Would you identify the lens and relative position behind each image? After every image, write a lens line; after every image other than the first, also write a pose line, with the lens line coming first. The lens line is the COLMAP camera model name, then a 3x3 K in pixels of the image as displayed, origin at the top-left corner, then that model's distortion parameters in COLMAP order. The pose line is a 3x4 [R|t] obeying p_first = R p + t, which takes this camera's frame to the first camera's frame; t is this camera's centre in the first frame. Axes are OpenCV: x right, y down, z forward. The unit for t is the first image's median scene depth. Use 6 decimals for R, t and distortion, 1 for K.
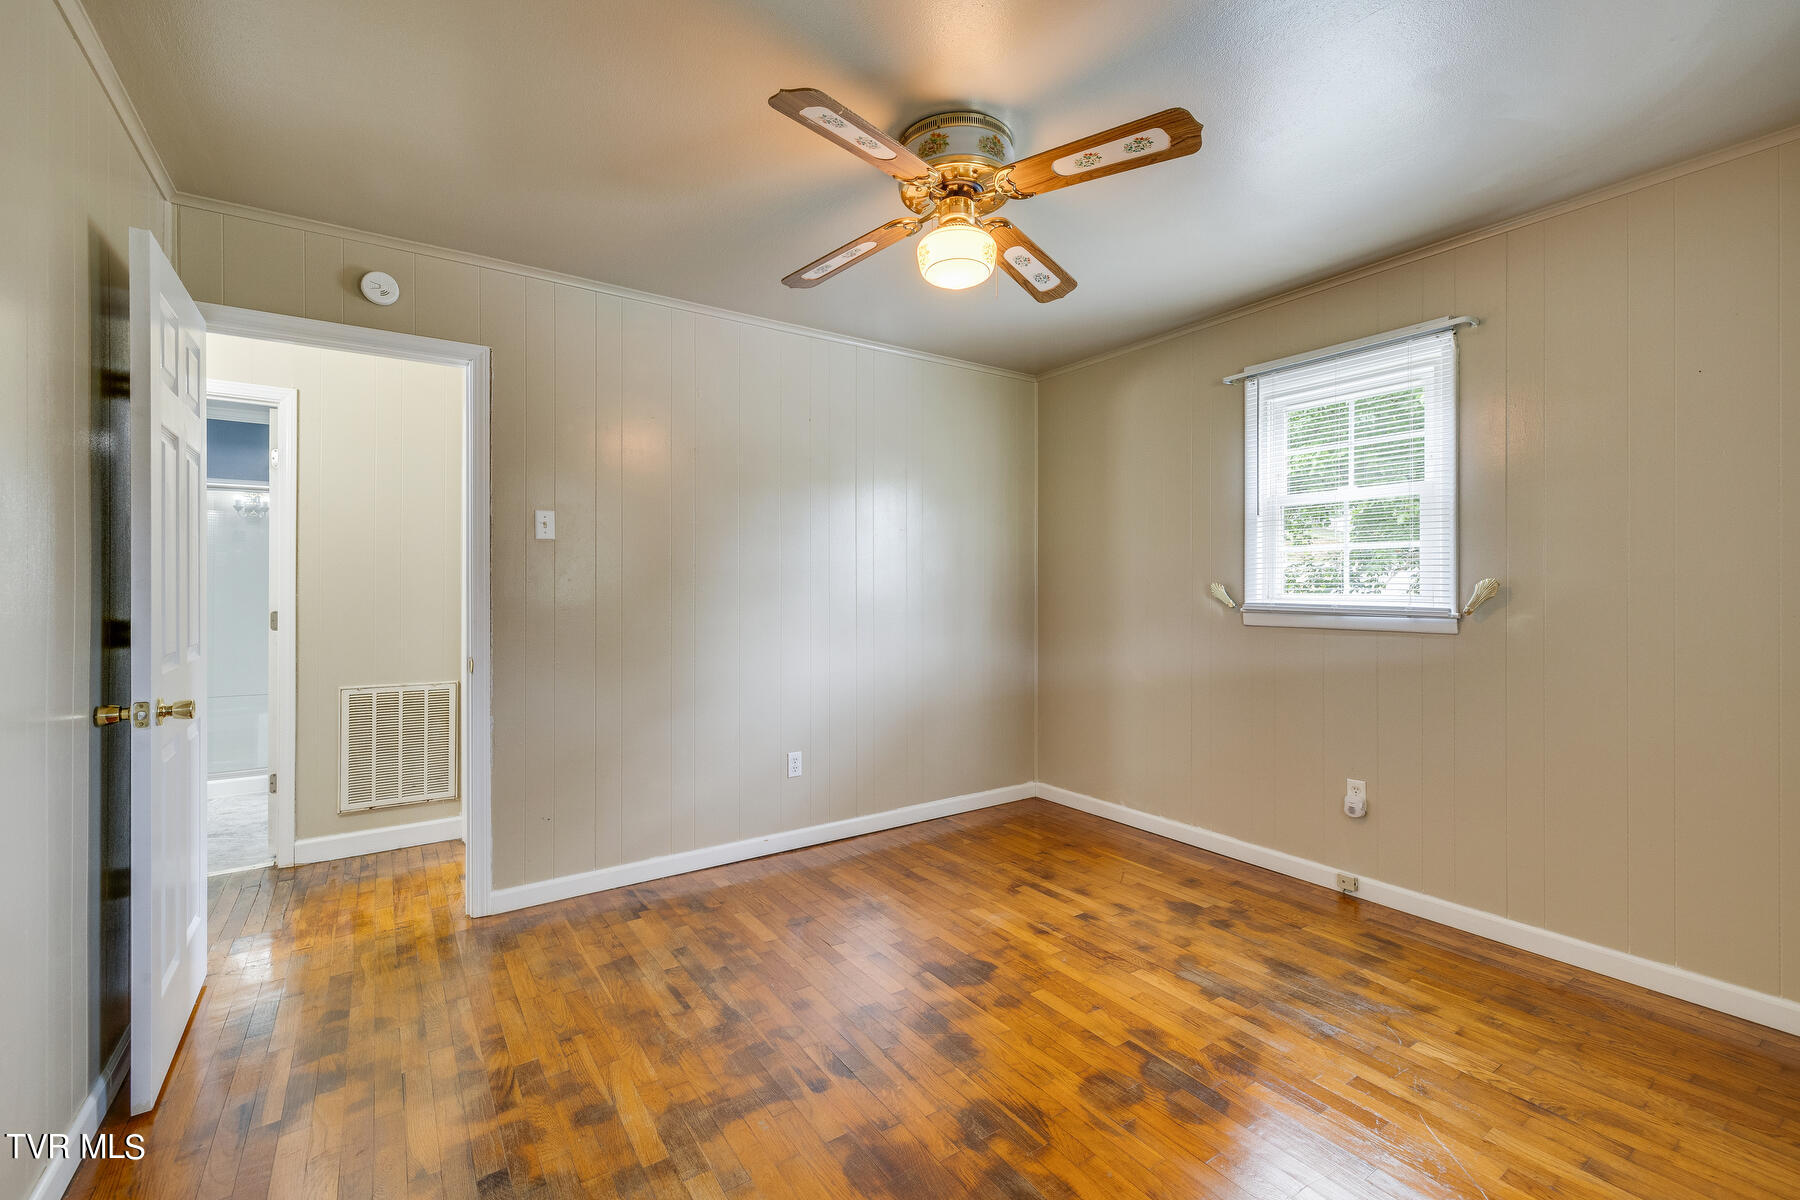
lens RADIAL K [[758.1, 0, 904.3], [0, 758.1, 593.2], [0, 0, 1]] dist [0.003365, 0.000189]
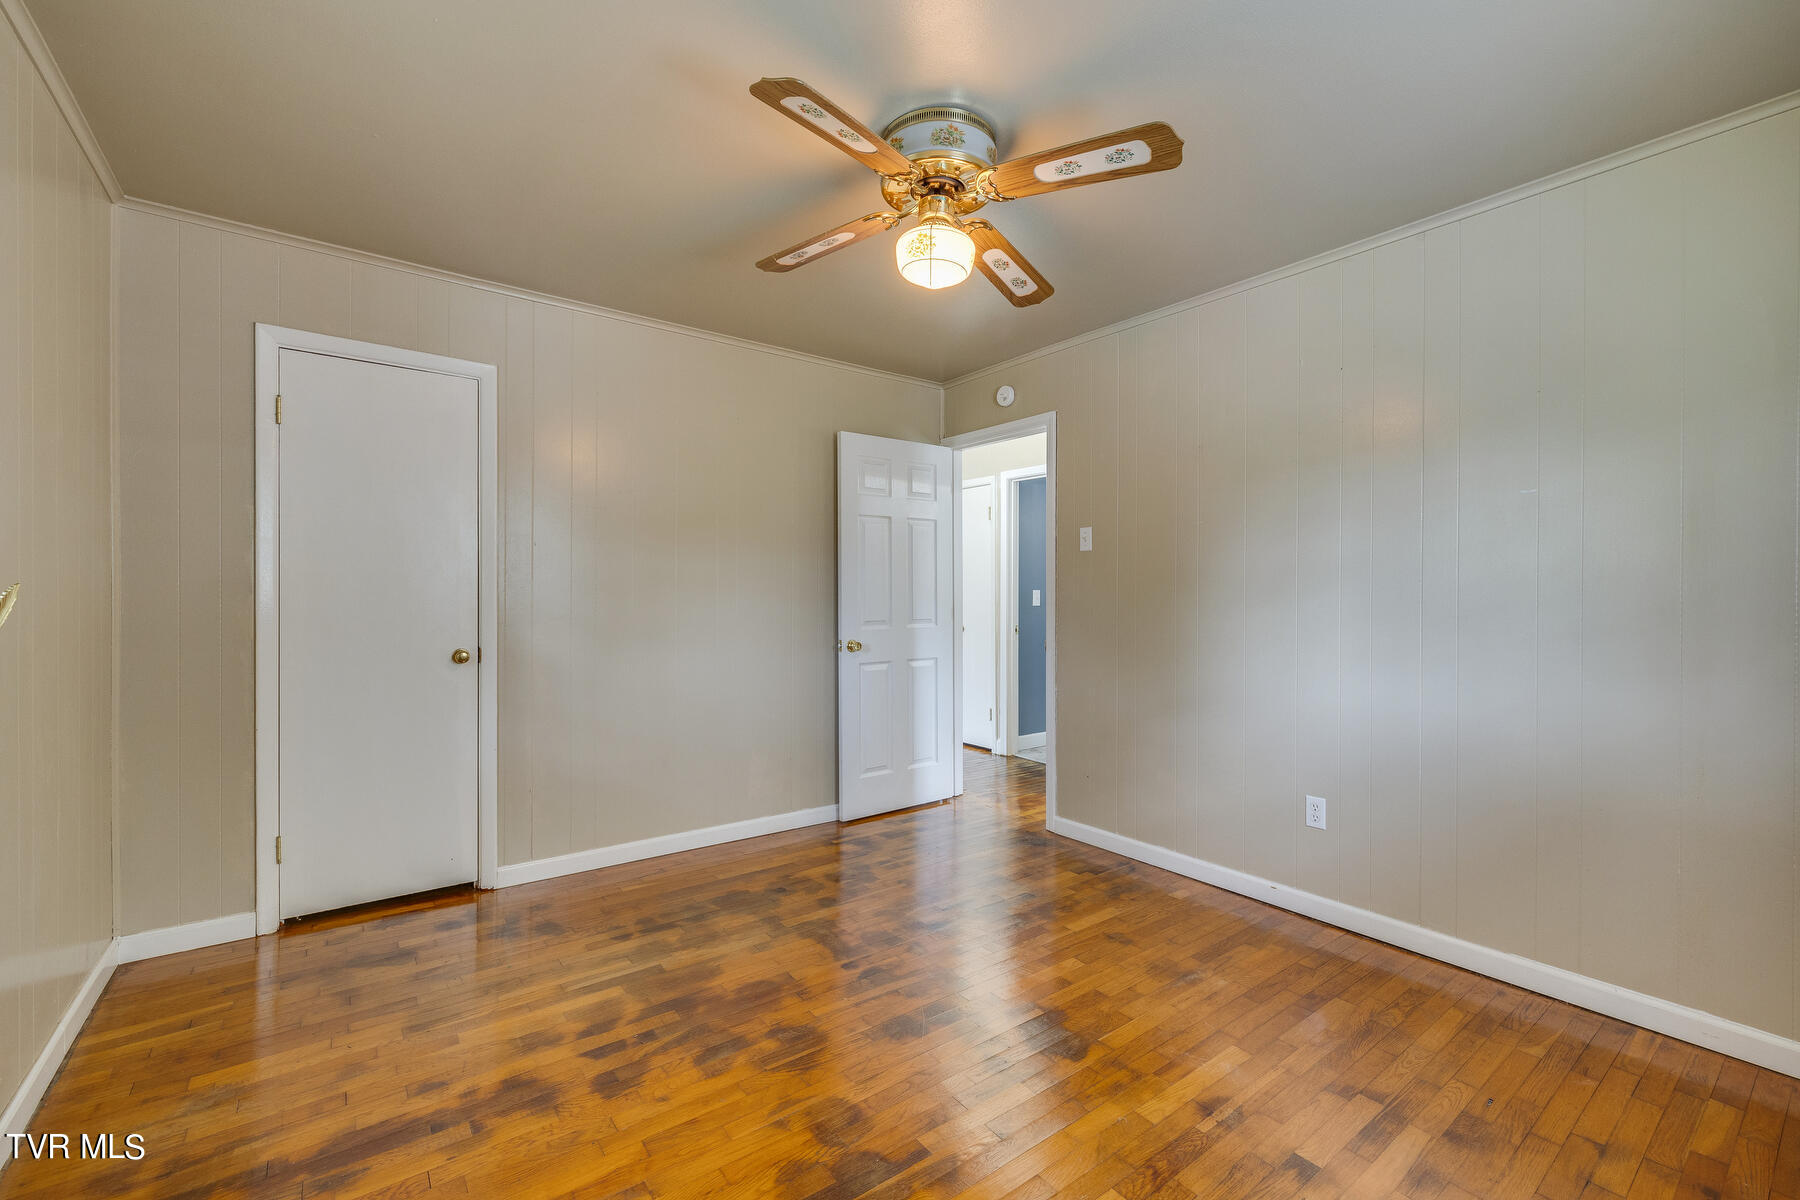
lens RADIAL K [[736.4, 0, 888.9], [0, 736.4, 599.9], [0, 0, 1]] dist [0.002931, 0.000256]
pose [[0.051863, 0.010181, -0.998602, 0.762751], [-0.006903, 0.999928, 0.009836, 0.000151], [0.998630, 0.006383, 0.051929, 0.654698]]
